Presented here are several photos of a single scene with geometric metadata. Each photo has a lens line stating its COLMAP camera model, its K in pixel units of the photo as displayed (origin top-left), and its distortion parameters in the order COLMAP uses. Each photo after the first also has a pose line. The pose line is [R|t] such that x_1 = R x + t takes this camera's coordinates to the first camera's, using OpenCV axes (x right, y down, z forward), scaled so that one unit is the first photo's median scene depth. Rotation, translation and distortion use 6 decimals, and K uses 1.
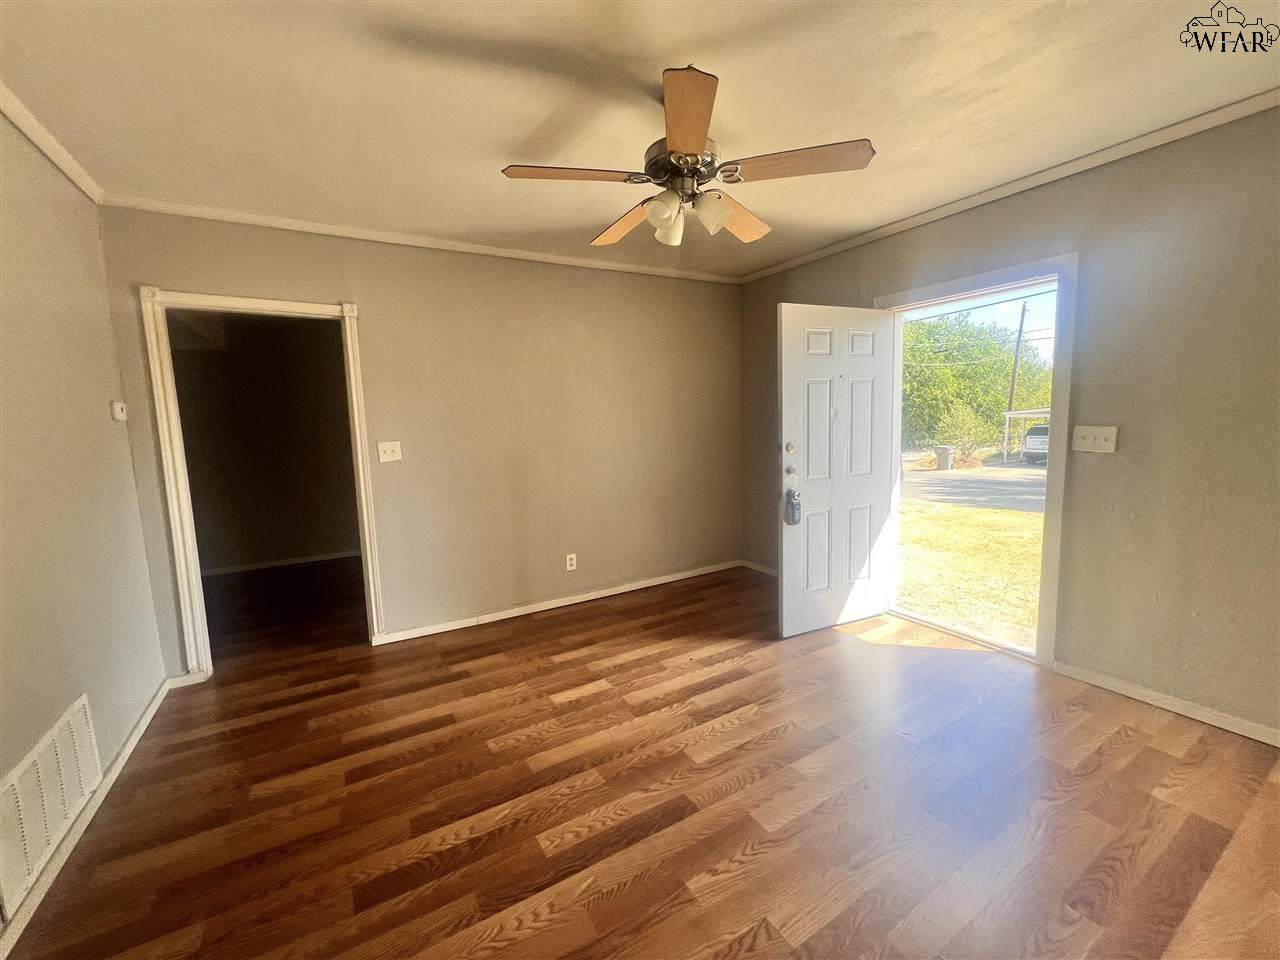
lens RADIAL K [[515.6, 0, 636.6], [0, 515.6, 481.1], [0, 0, 1]] dist [0.001257, -0.000181]
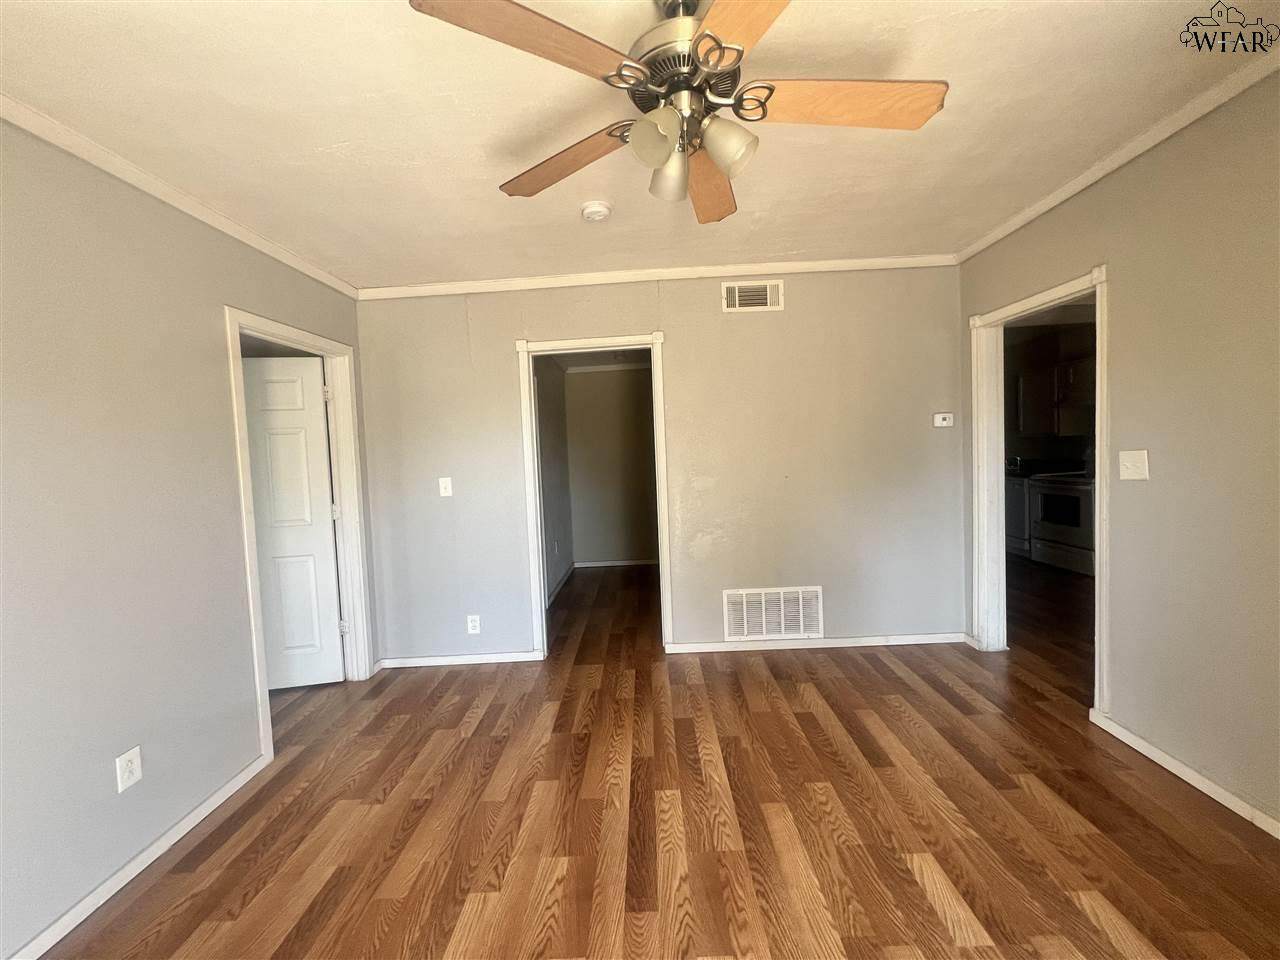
lens RADIAL K [[515.6, 0, 636.8], [0, 515.6, 475.3], [0, 0, 1]] dist [0.001257, -0.000181]
pose [[-0.533191, 0.092770, -0.840893, 0.695550], [-0.037007, 0.990460, 0.132735, -0.172719], [0.845185, 0.101892, -0.524671, 1.267792]]
